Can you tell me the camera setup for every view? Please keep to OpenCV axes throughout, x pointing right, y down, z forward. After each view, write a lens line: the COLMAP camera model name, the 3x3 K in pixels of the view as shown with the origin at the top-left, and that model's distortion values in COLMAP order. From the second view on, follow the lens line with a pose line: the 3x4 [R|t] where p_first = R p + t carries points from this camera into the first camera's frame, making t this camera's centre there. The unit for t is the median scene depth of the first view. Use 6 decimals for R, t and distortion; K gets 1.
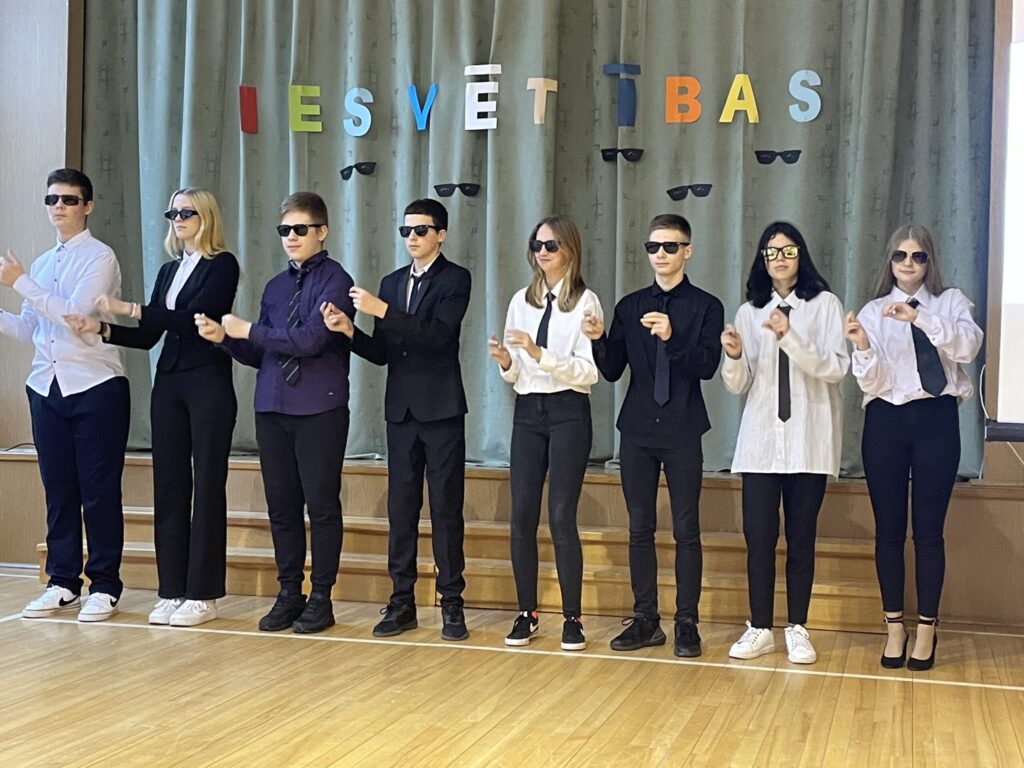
lens RADIAL K [[1564.5, 0, 520.7], [0, 1564.5, 374.4], [0, 0, 1]] dist [0.067382, 0.000000]
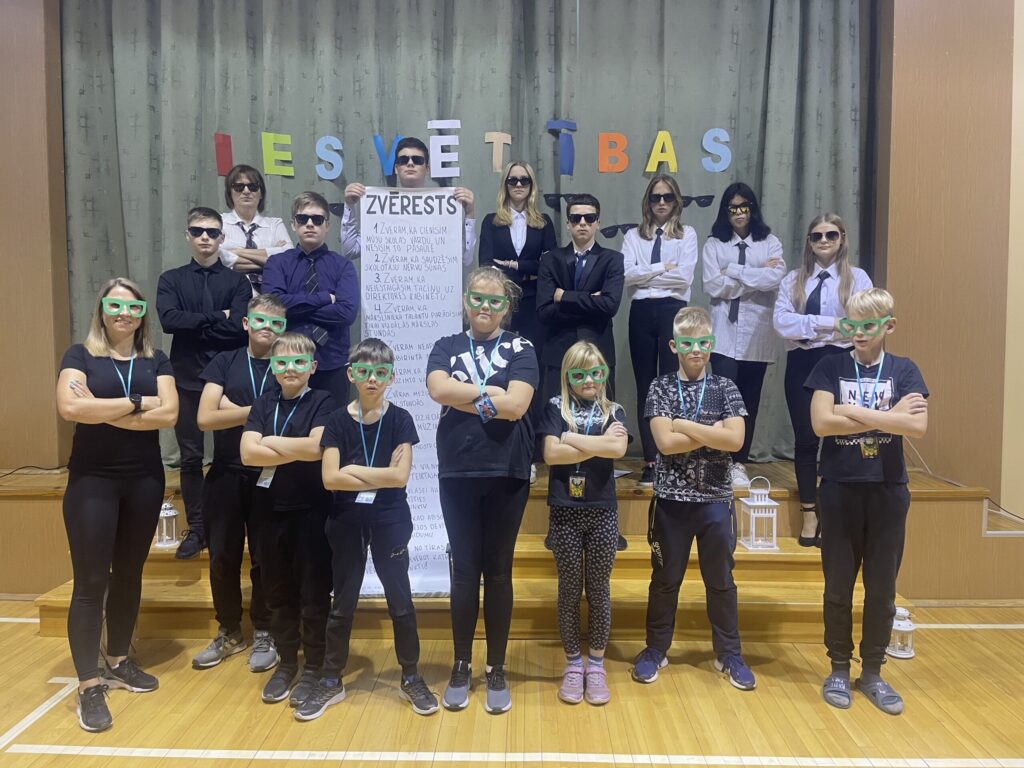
lens RADIAL K [[767.6, 0, 511.1], [0, 767.6, 378.0], [0, 0, 1]] dist [0.076317, -0.094998]
pose [[0.975201, -0.040898, 0.217511, -0.107748], [0.025872, 0.997106, 0.071489, -0.047406], [-0.219806, -0.064089, 0.973436, 0.429351]]
